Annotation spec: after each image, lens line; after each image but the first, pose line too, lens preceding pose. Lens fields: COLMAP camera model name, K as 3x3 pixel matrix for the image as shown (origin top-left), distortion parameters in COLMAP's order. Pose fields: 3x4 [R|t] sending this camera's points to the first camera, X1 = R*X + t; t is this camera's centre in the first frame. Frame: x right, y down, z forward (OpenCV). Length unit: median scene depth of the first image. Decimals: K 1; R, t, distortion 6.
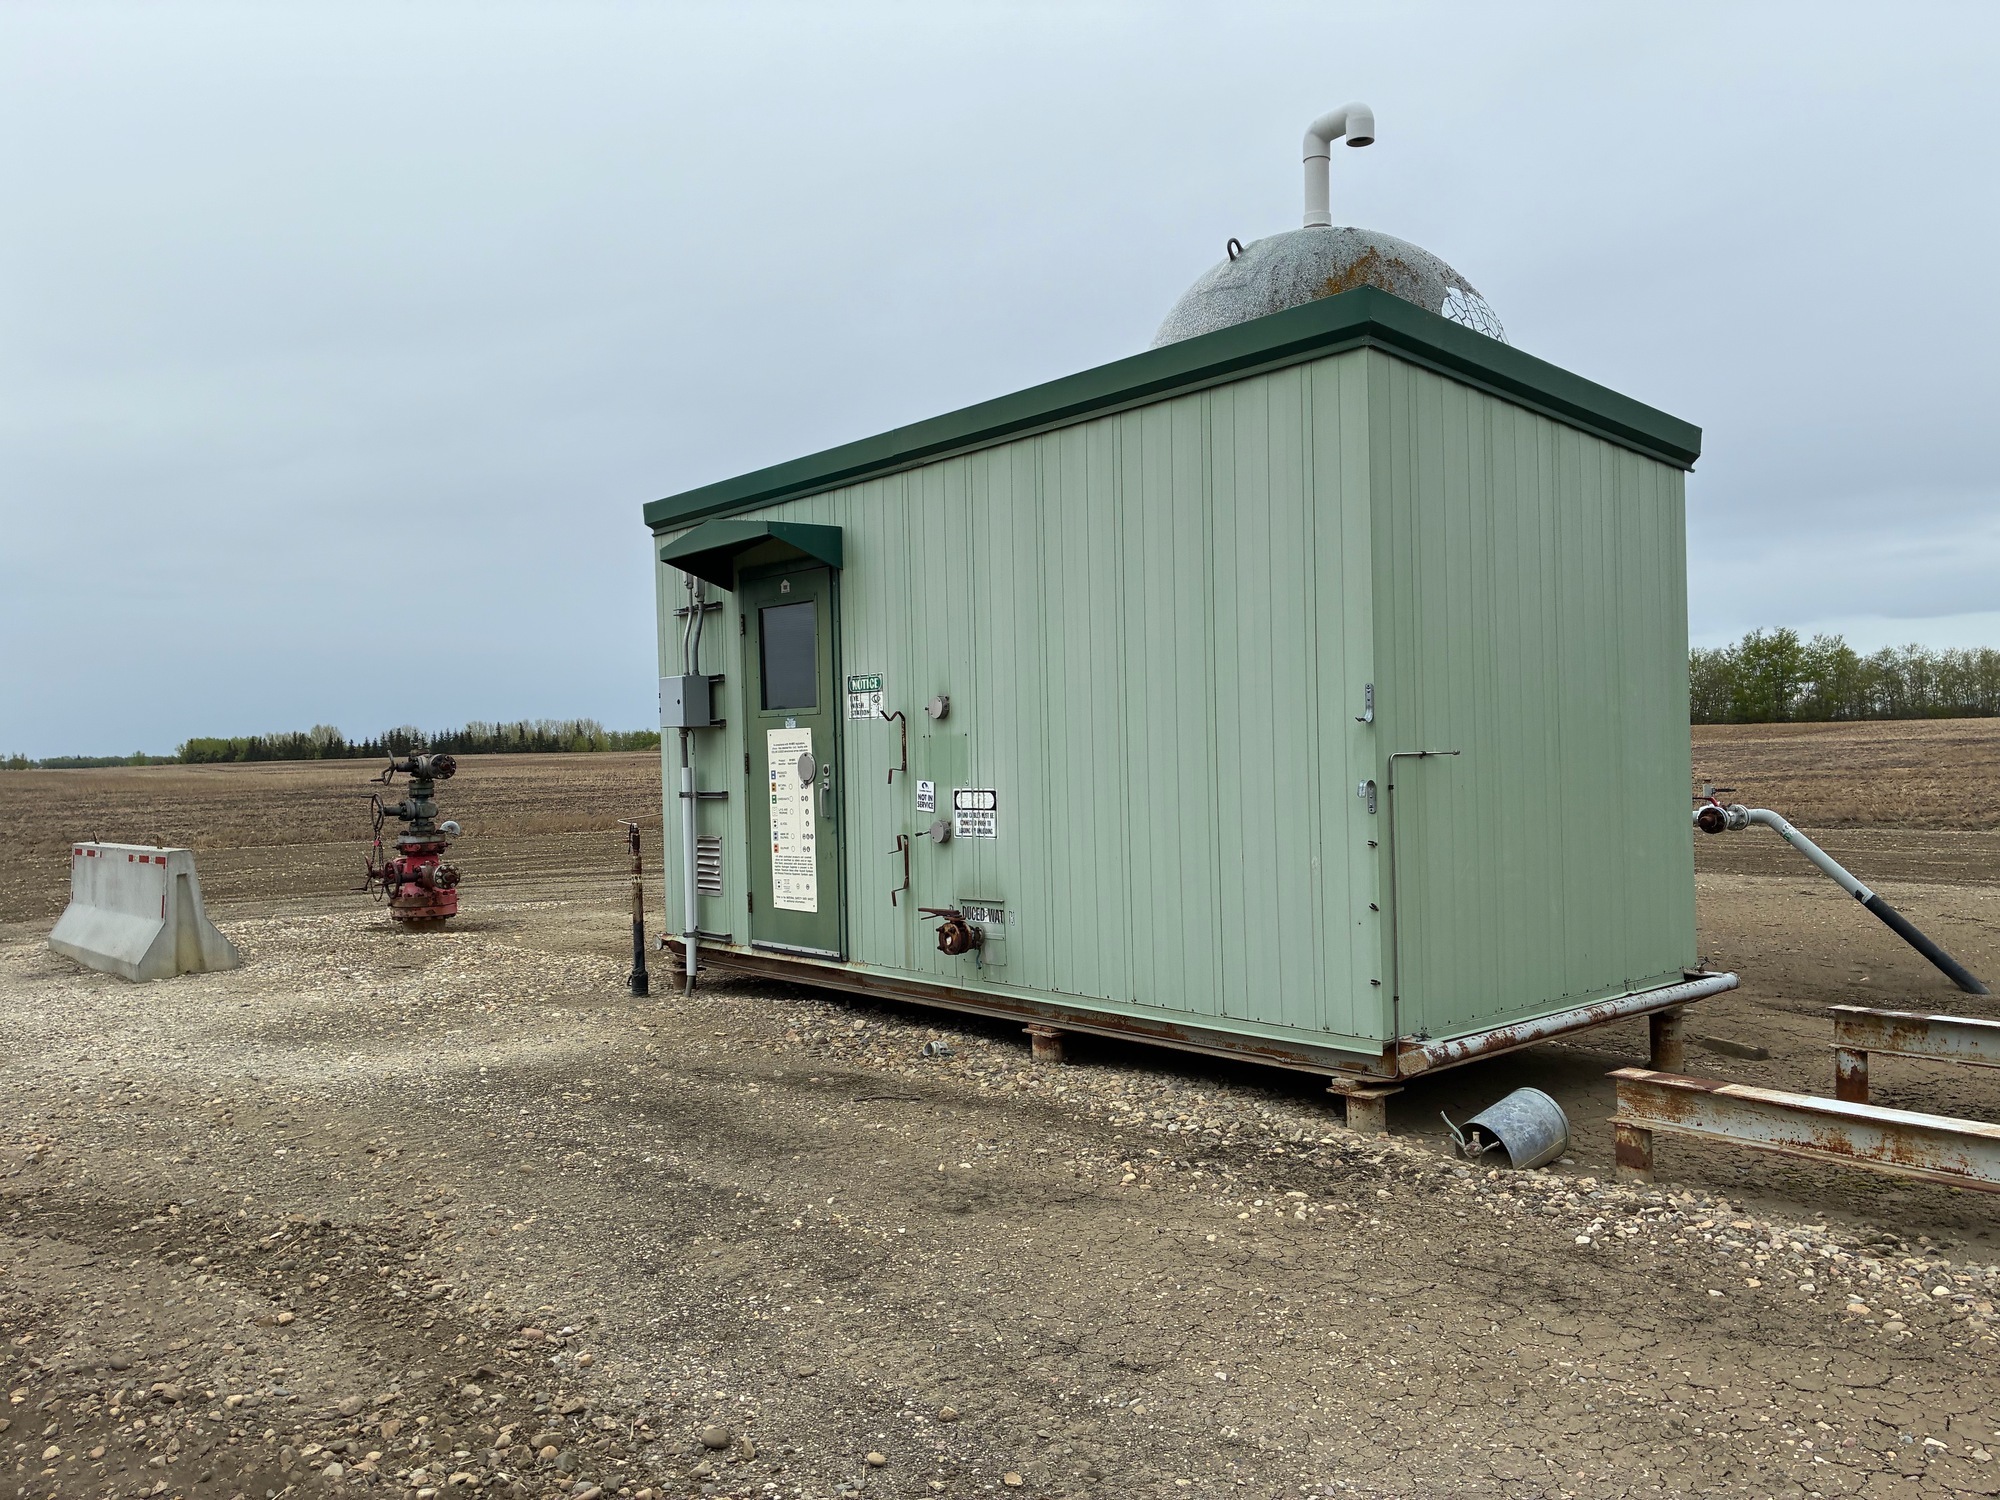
lens RADIAL K [[1527.7, 0, 1026.4], [0, 1527.7, 758.3], [0, 0, 1]] dist [0.066110, -0.096017]
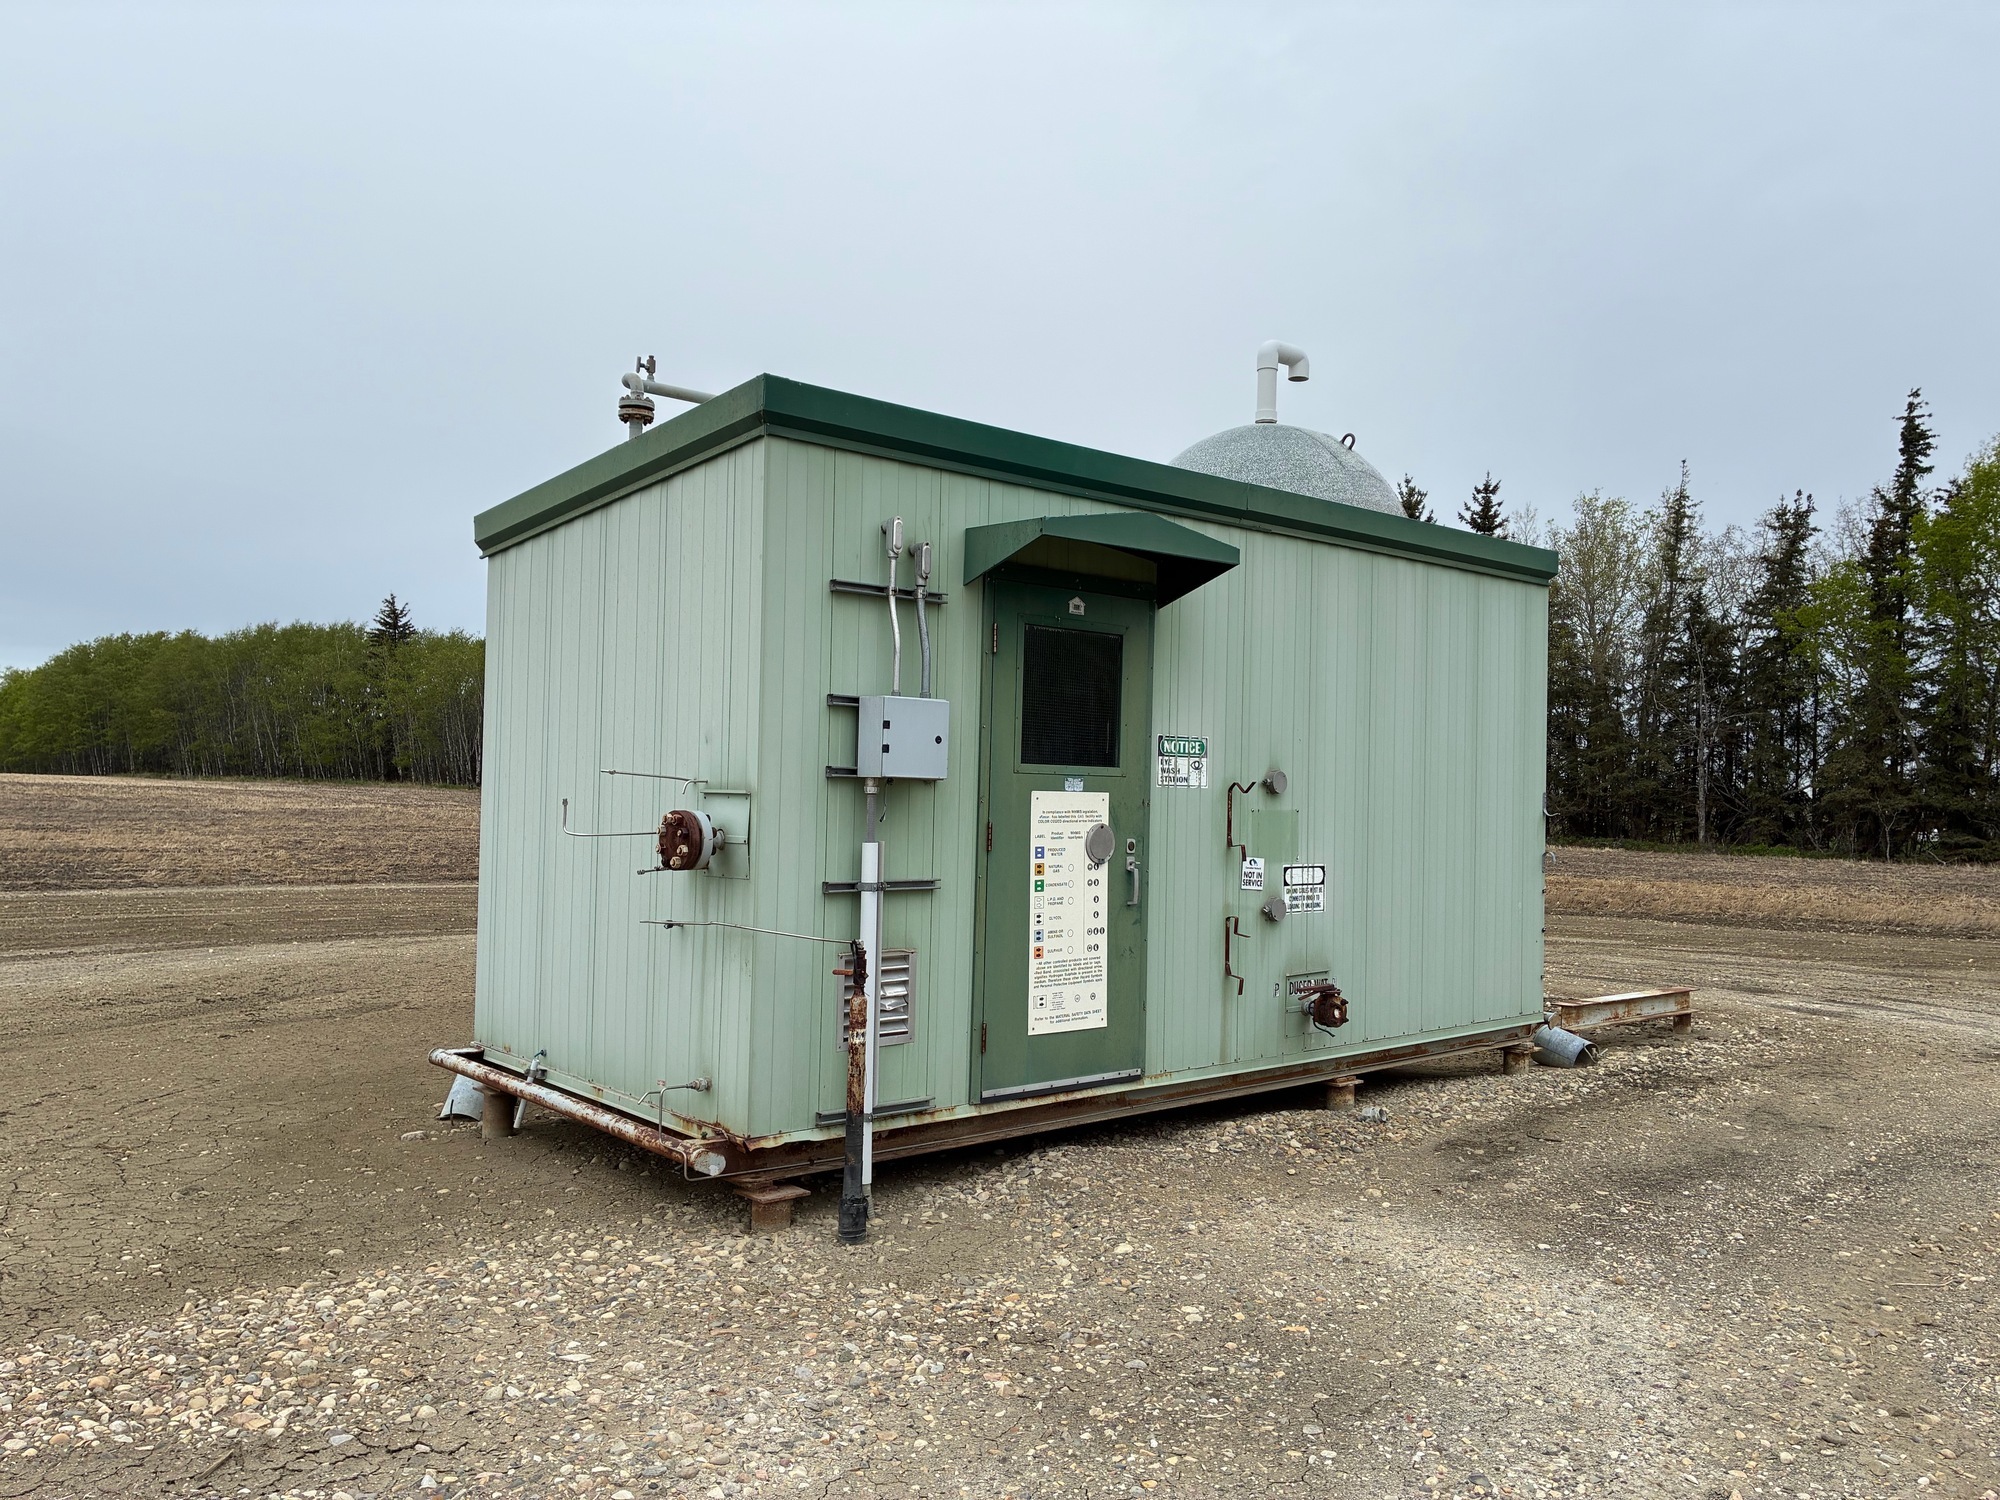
lens RADIAL K [[1527.7, 0, 1026.4], [0, 1527.7, 758.3], [0, 0, 1]] dist [0.066110, -0.096017]
pose [[-0.019968, 0.047058, 0.998693, -0.929234], [-0.017356, 0.998725, -0.047406, 0.000519], [-0.999650, -0.018280, -0.019126, 1.055068]]
